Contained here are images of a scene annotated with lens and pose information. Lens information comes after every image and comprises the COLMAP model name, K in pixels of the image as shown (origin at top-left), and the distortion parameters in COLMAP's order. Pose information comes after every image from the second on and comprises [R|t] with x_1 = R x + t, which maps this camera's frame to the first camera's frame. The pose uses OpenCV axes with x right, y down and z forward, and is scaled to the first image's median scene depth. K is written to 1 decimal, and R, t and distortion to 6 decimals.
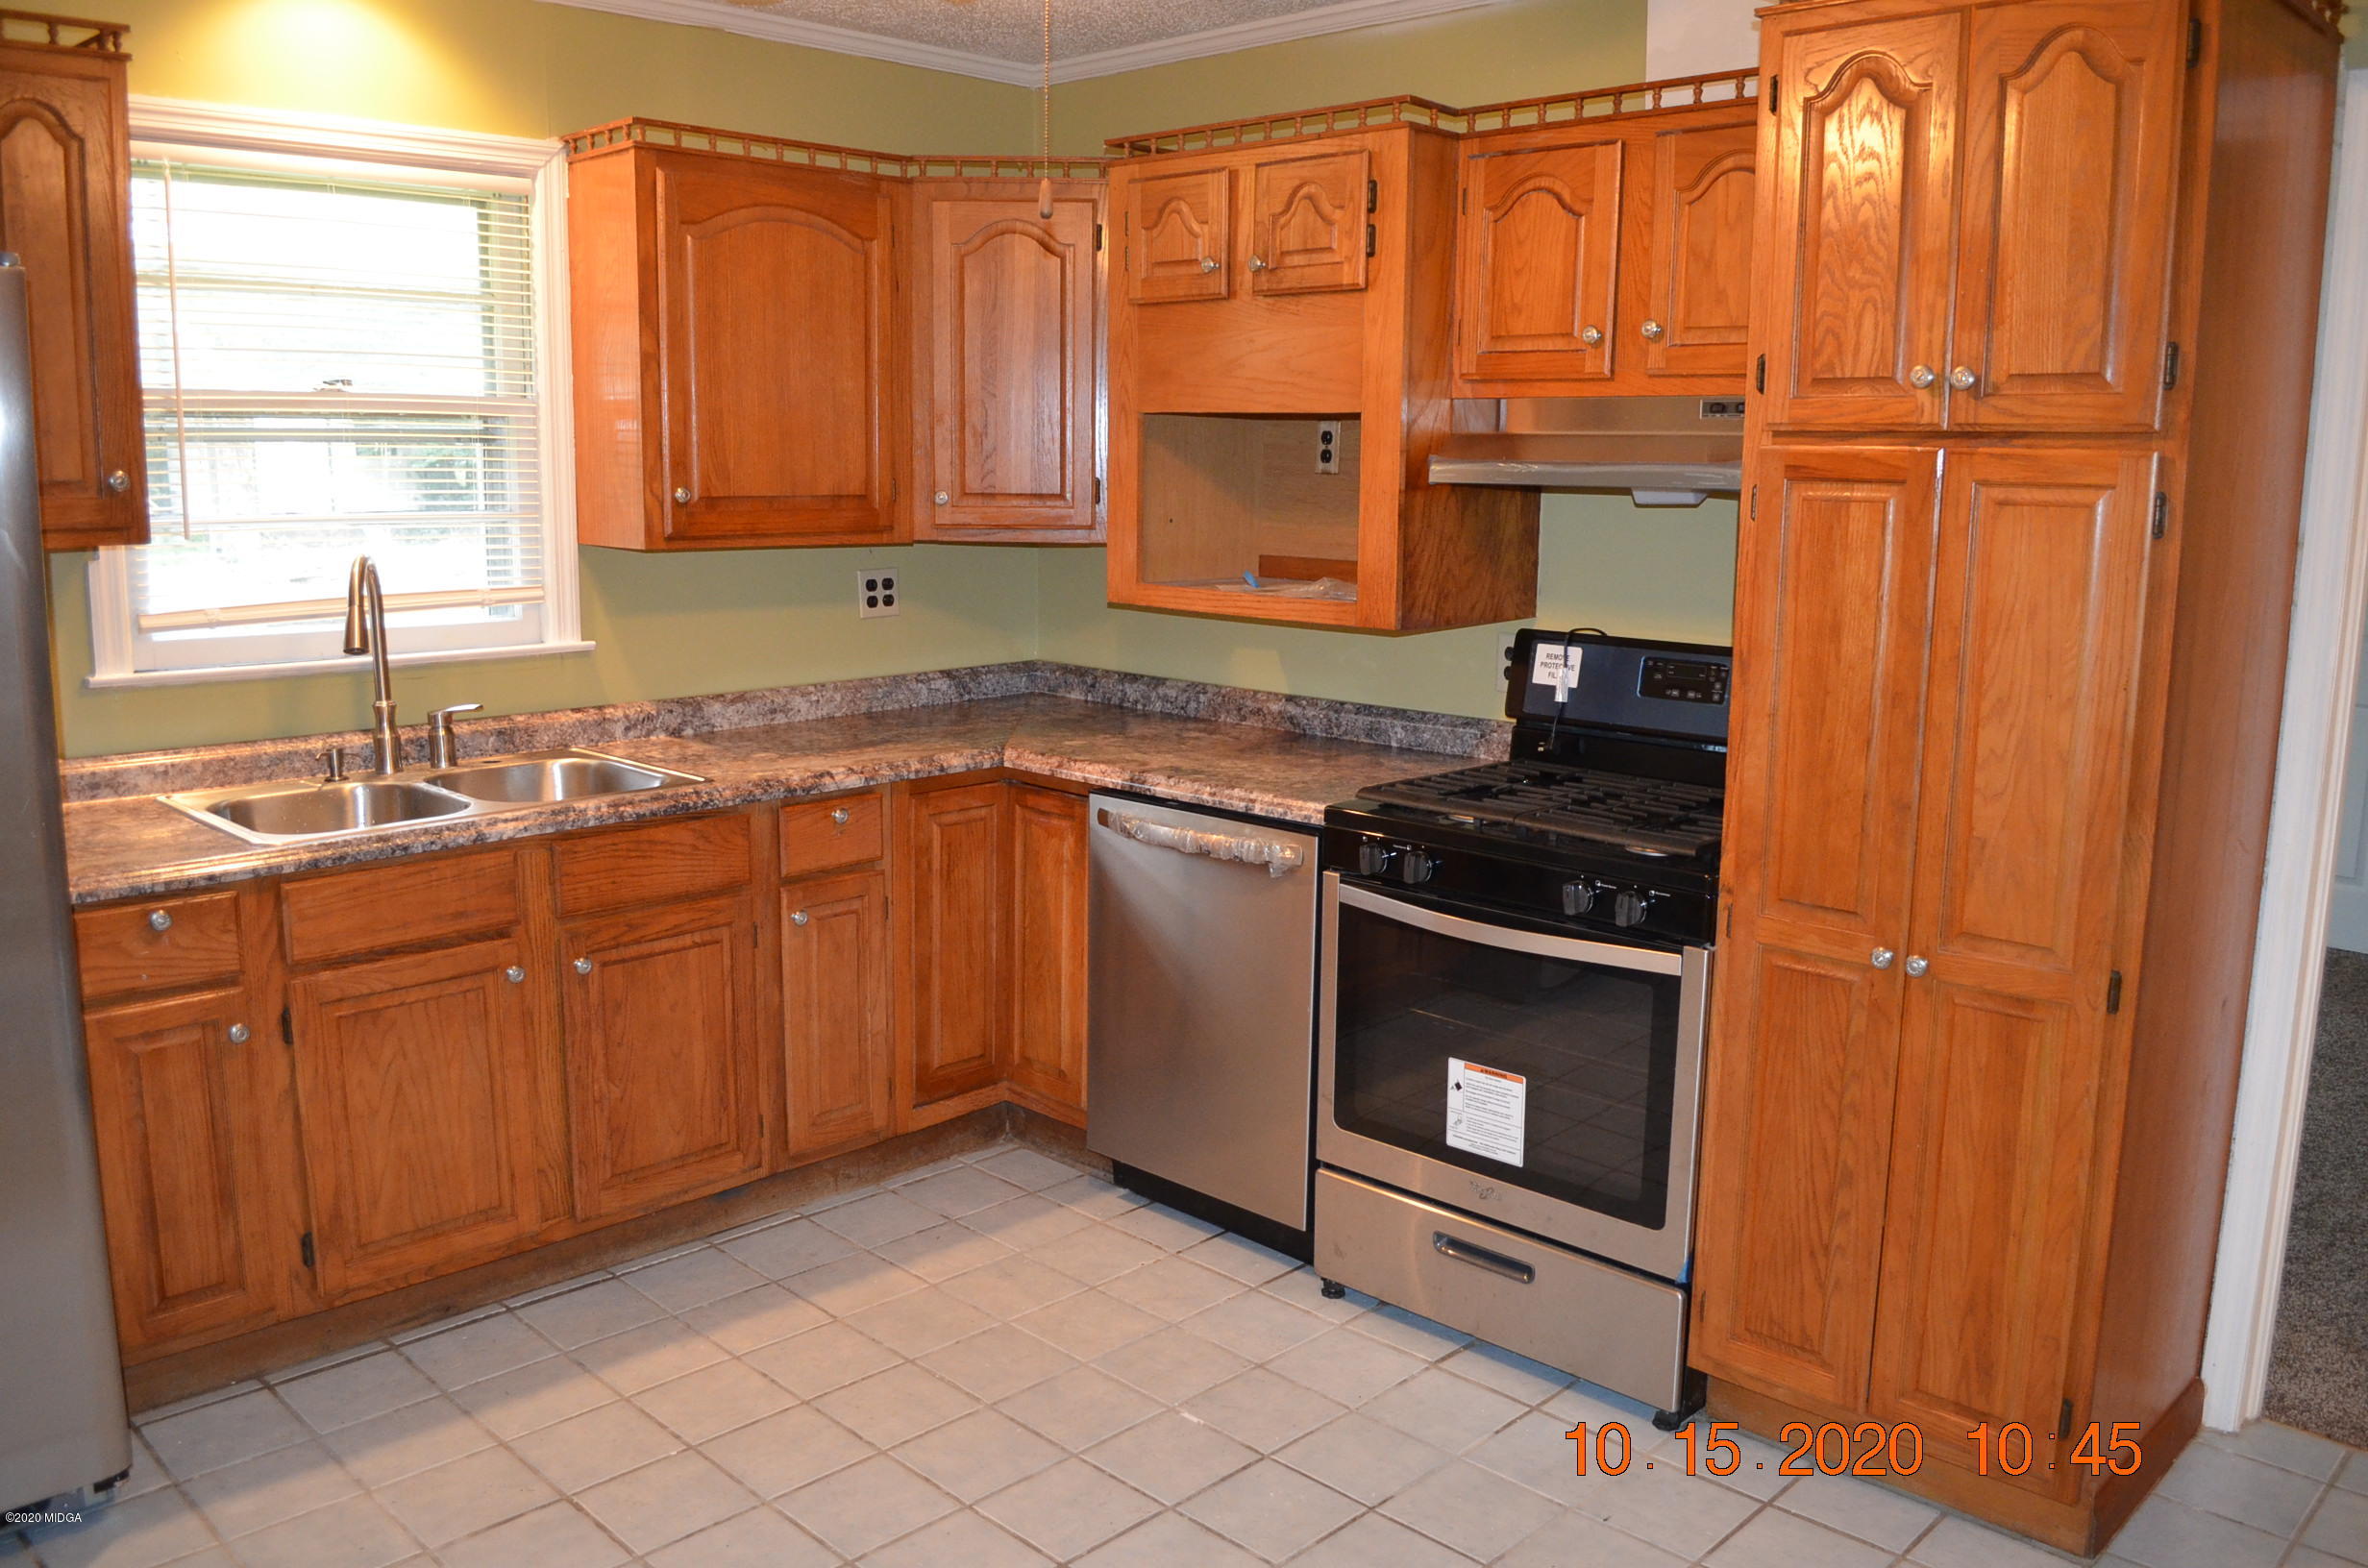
lens RADIAL K [[1870.6, 0, 1183.5], [0, 1870.6, 784.6], [0, 0, 1]] dist [-0.088349, 0.014383]
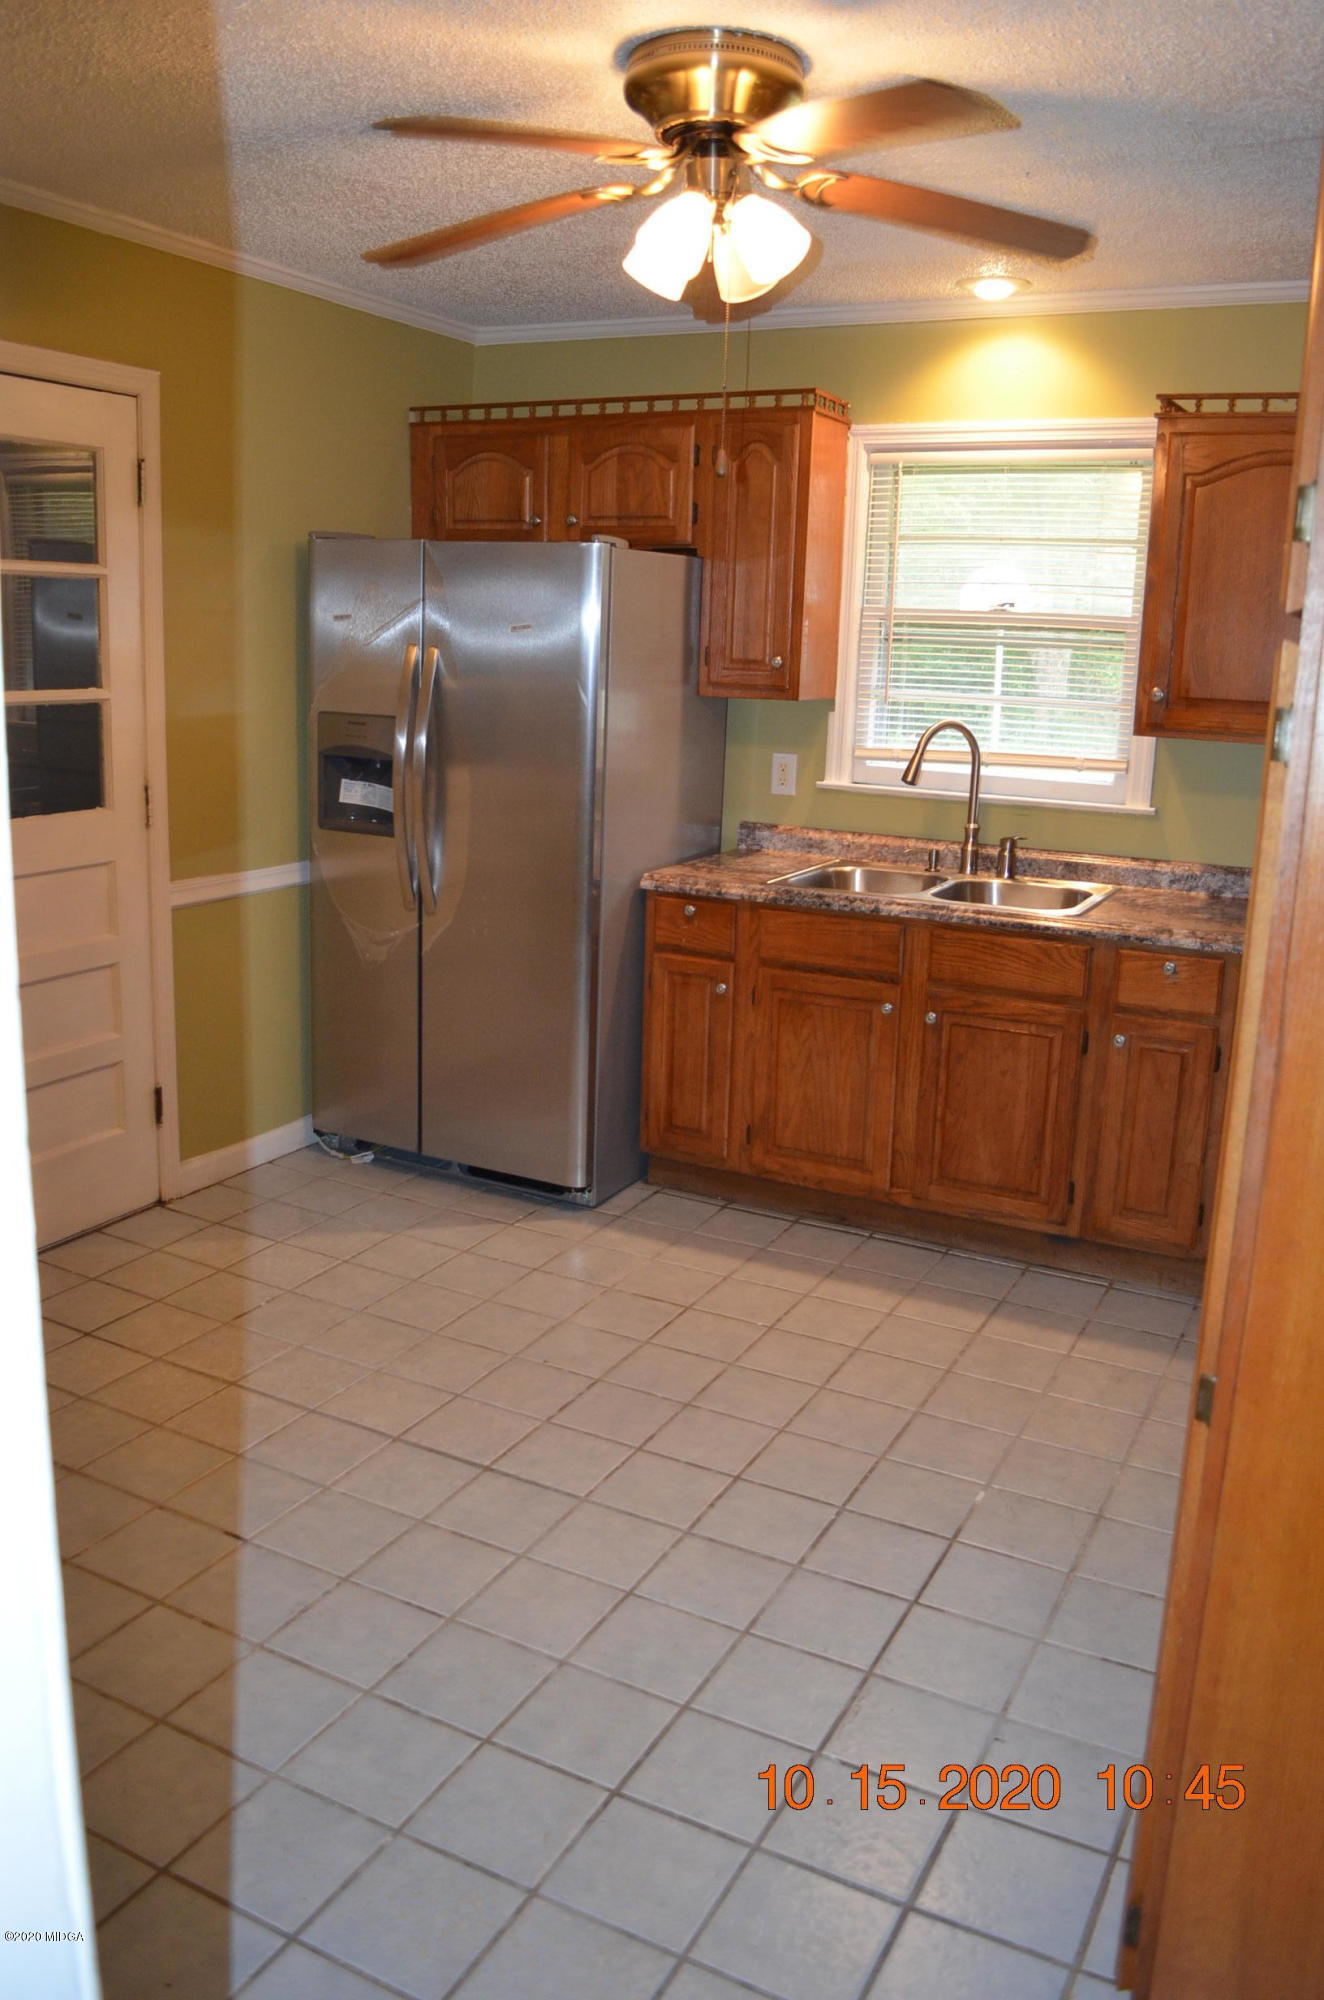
lens RADIAL K [[1580.1, 0, 674.0], [0, 1580.1, 963.8], [0, 0, 1]] dist [-0.088349, 0.014383]
pose [[0.282472, 0.192468, -0.939769, 0.734064], [-0.191710, 0.971229, 0.141287, -0.073524], [0.939924, 0.140254, 0.311243, 0.437124]]
